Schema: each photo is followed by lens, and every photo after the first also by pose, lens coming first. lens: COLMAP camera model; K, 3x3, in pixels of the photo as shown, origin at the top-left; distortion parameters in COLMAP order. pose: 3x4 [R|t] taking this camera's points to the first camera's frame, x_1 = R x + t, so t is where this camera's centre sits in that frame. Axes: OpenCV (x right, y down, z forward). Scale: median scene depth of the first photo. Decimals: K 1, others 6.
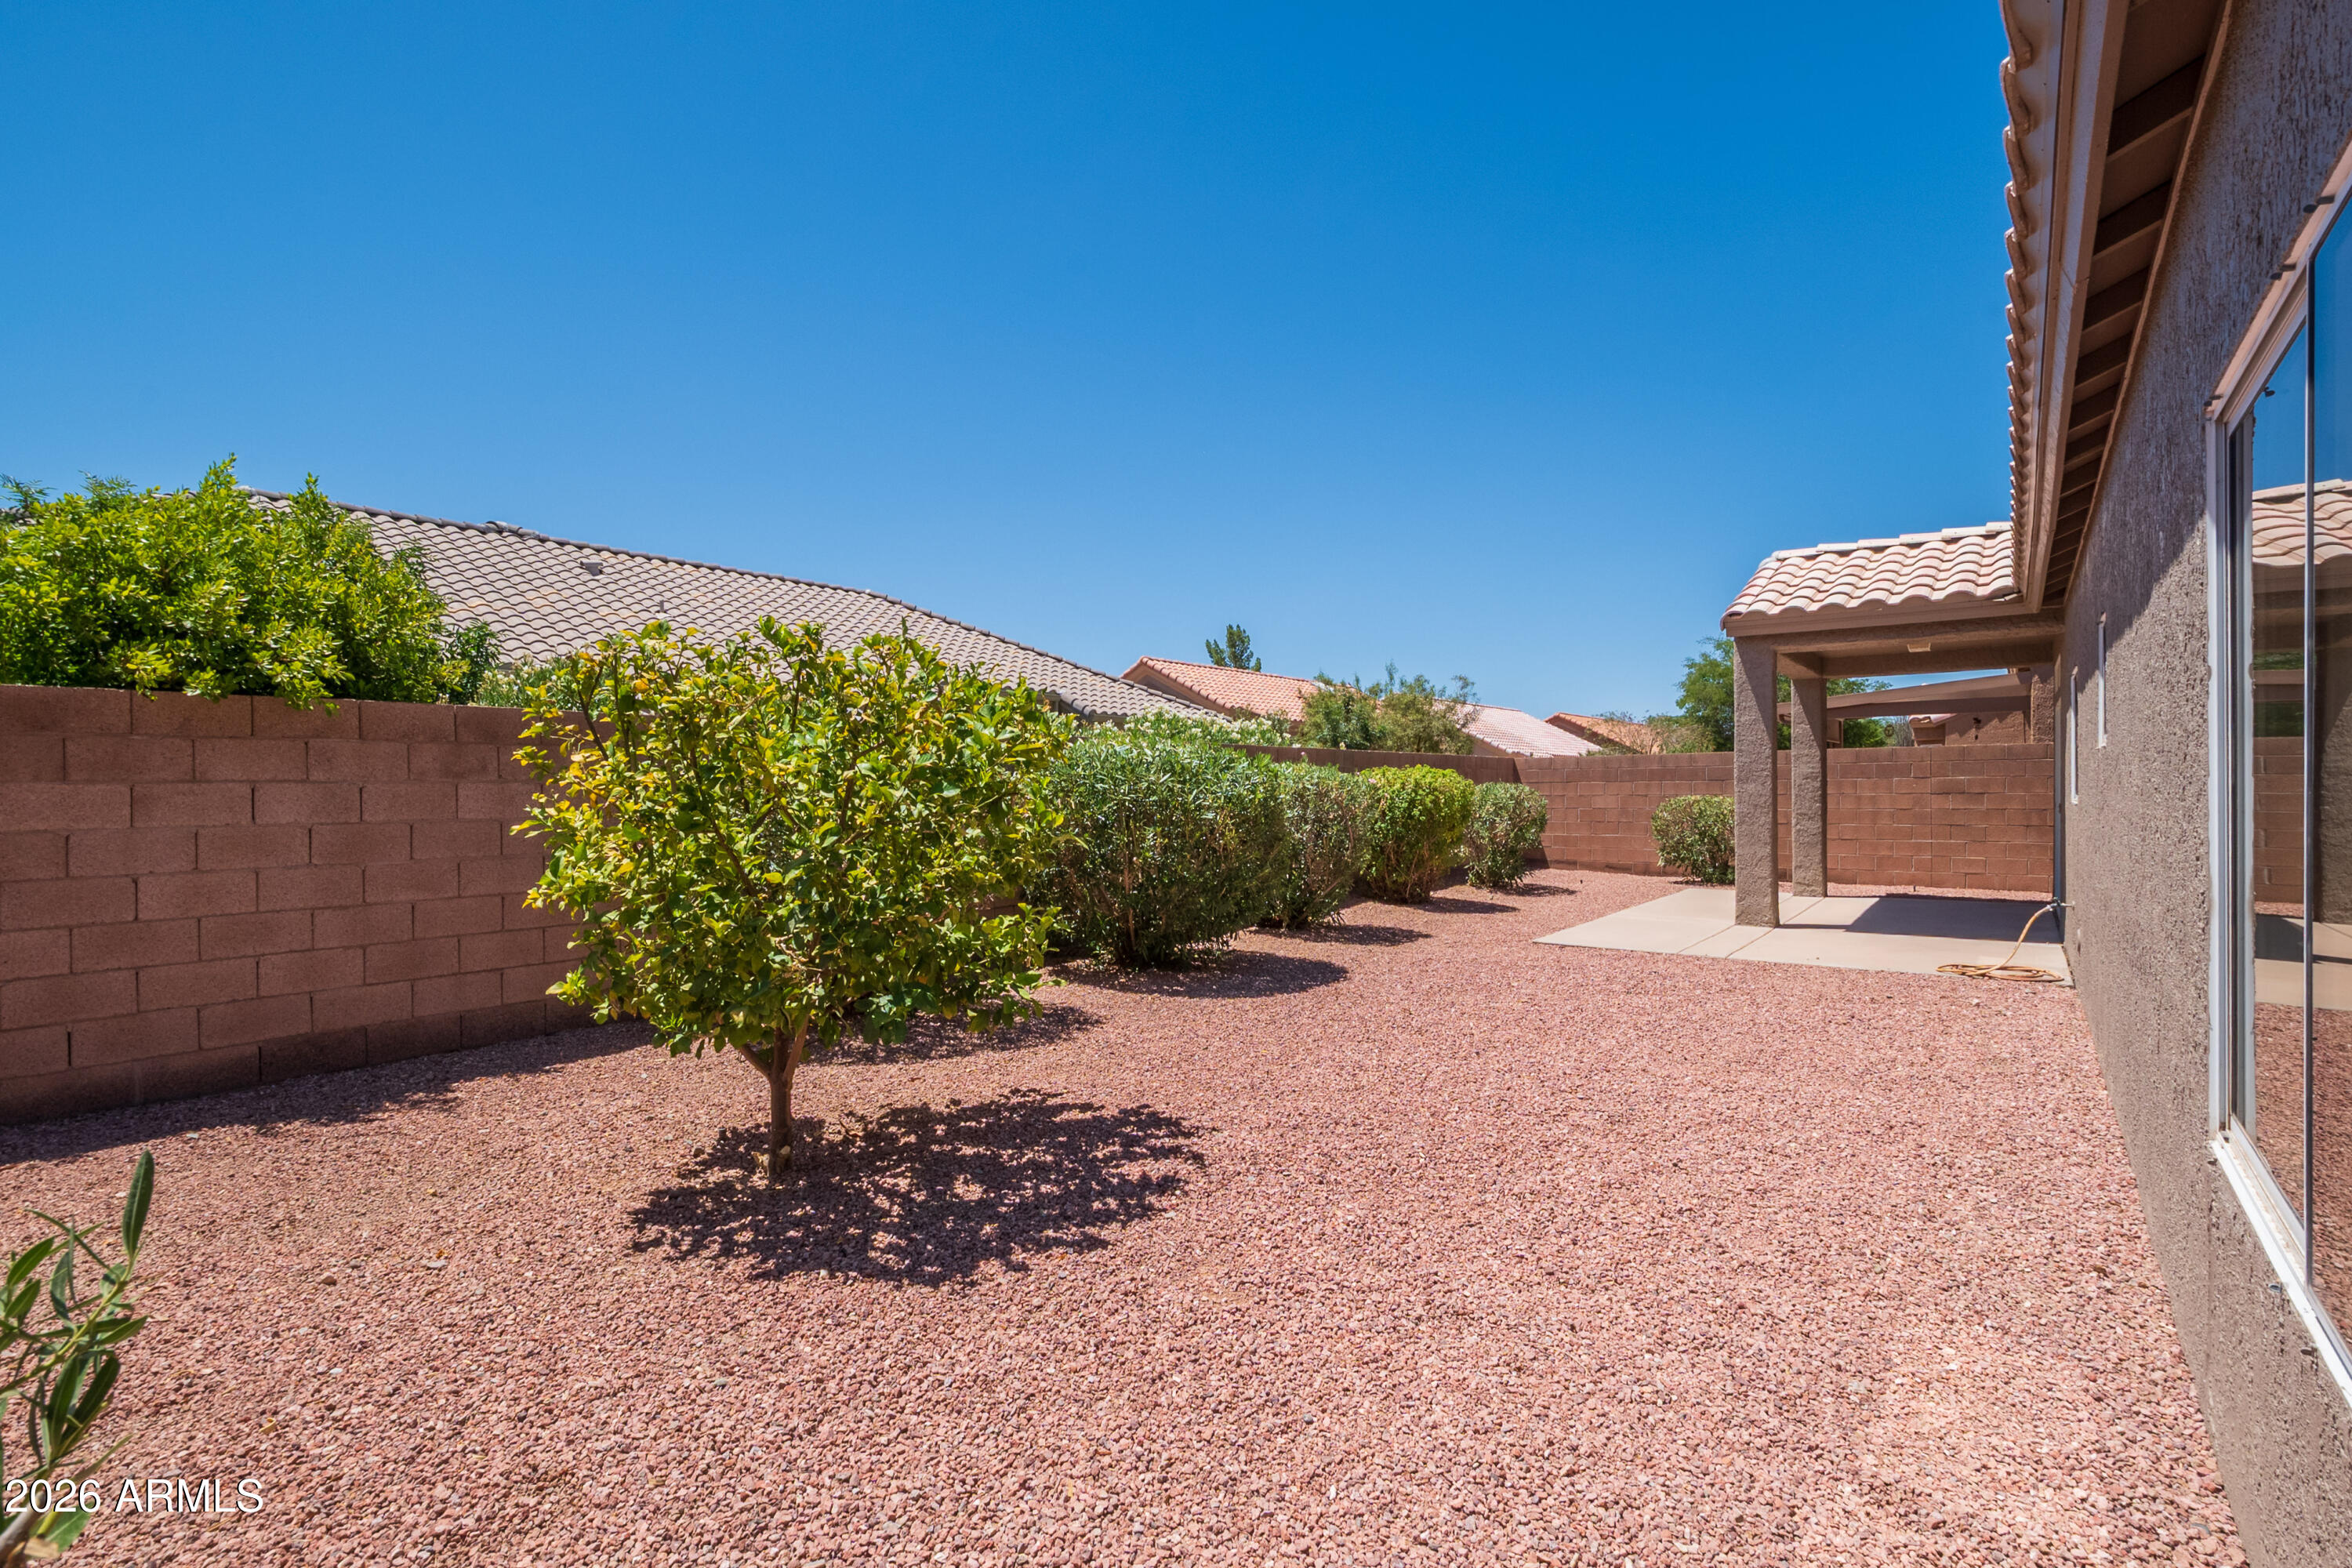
lens RADIAL K [[1030.1, 0, 1186.3], [0, 1030.1, 793.8], [0, 0, 1]] dist [-0.000980, -0.003145]
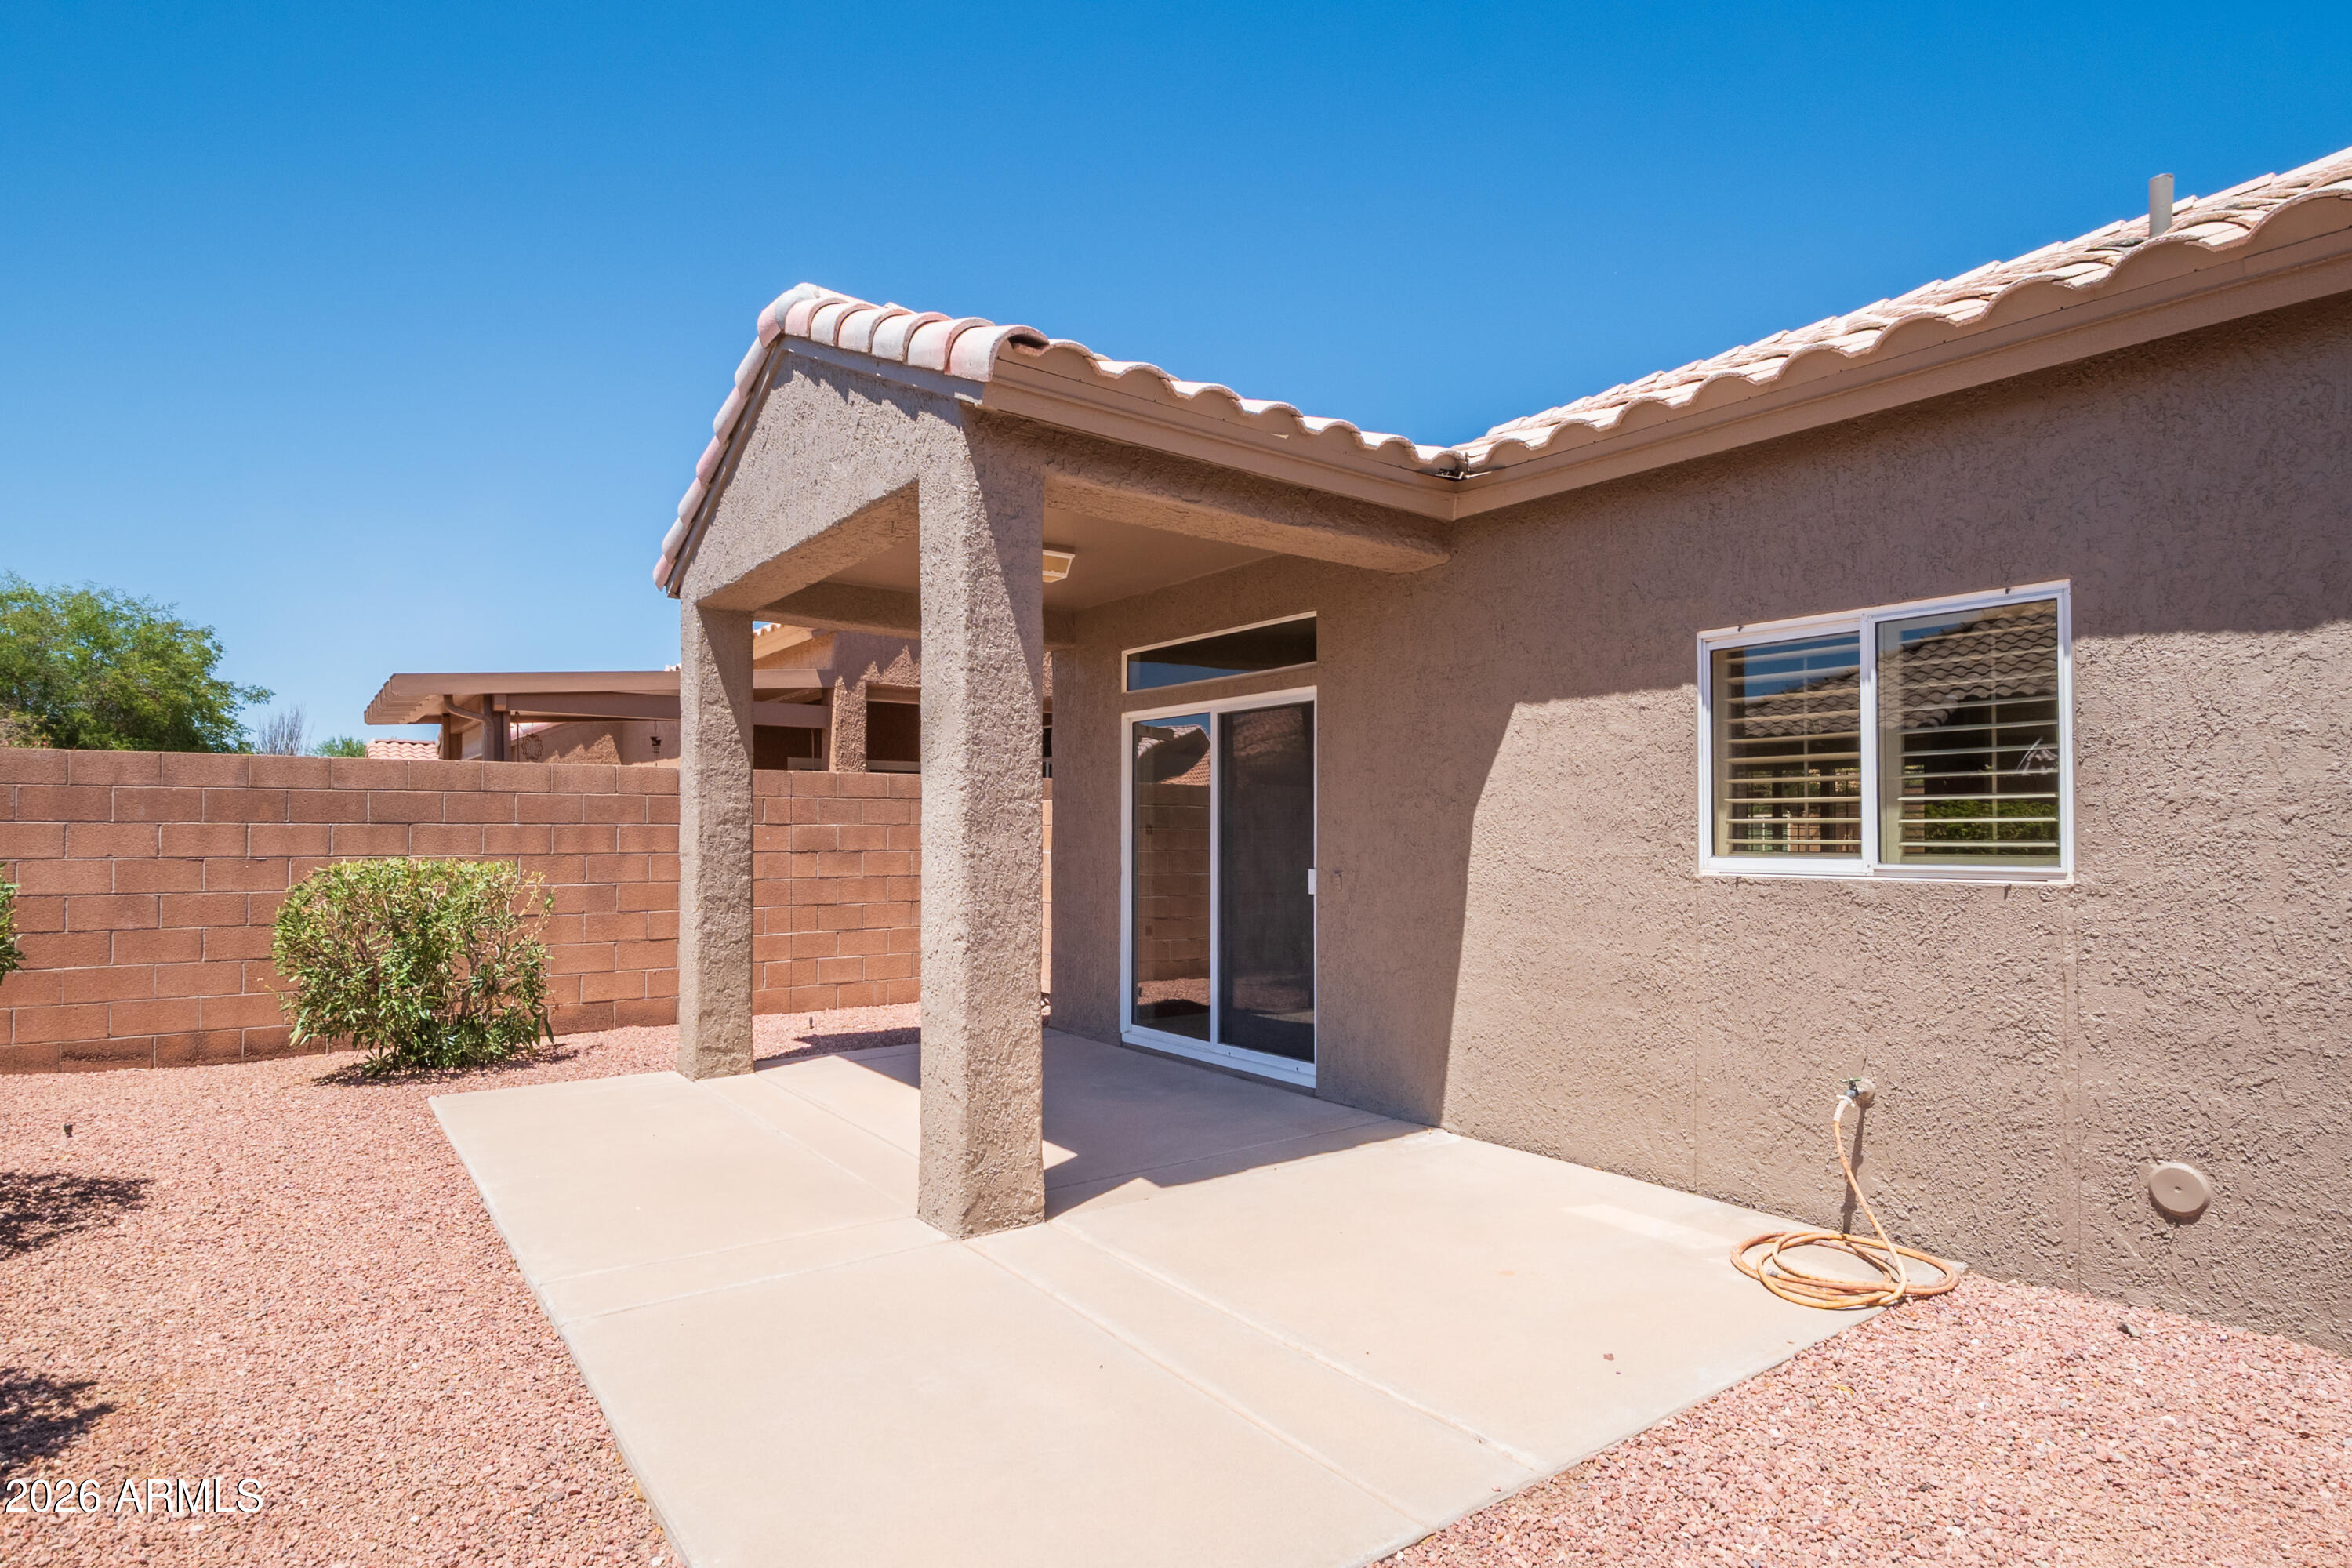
lens RADIAL K [[1231.7, 0, 1173.3], [0, 1231.7, 806.8], [0, 0, 1]] dist [0.006558, -0.000339]
pose [[0.269075, 0.030408, 0.962639, 0.109439], [-0.000662, 0.999507, -0.031388, -0.004029], [-0.963119, 0.007809, 0.268962, 0.610098]]
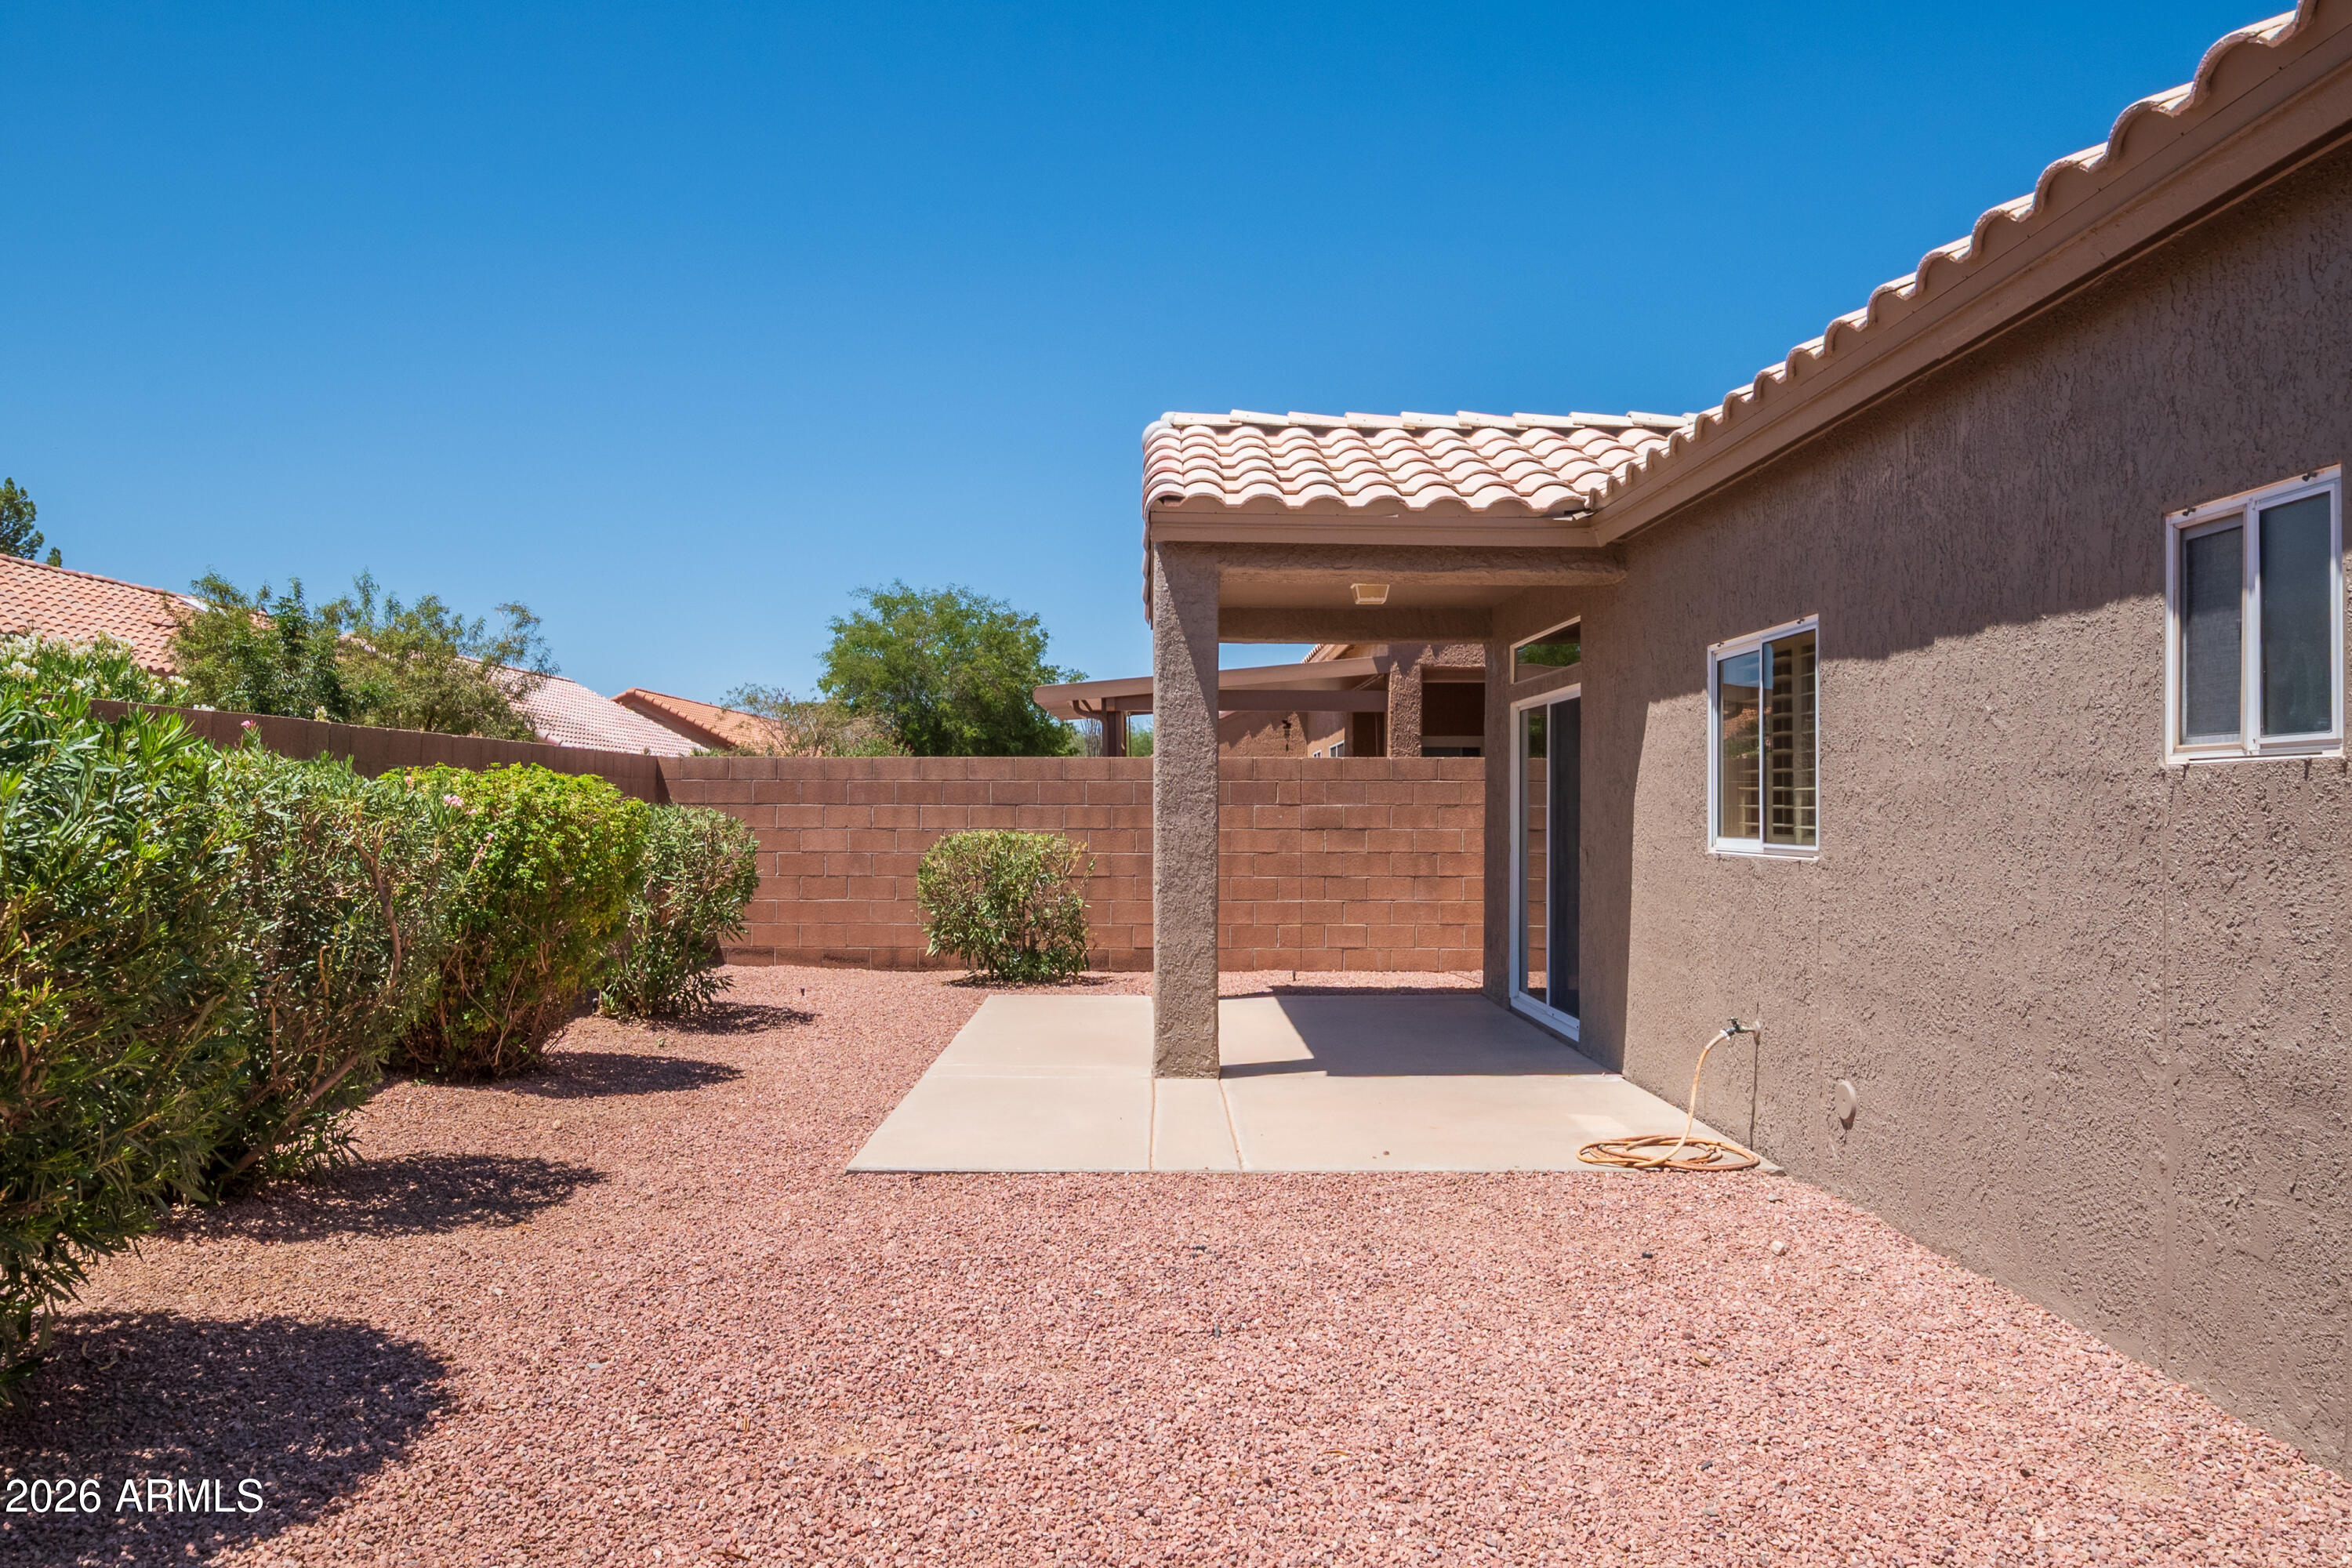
lens RADIAL K [[1603.5, 0, 1148.7], [0, 1603.5, 800.0], [0, 0, 1]] dist [0.002153, -0.006044]
pose [[0.781750, 0.014354, 0.623426, 0.004582], [-0.007976, 0.999883, -0.013020, -0.004813], [-0.623540, 0.005206, 0.781774, 0.258444]]
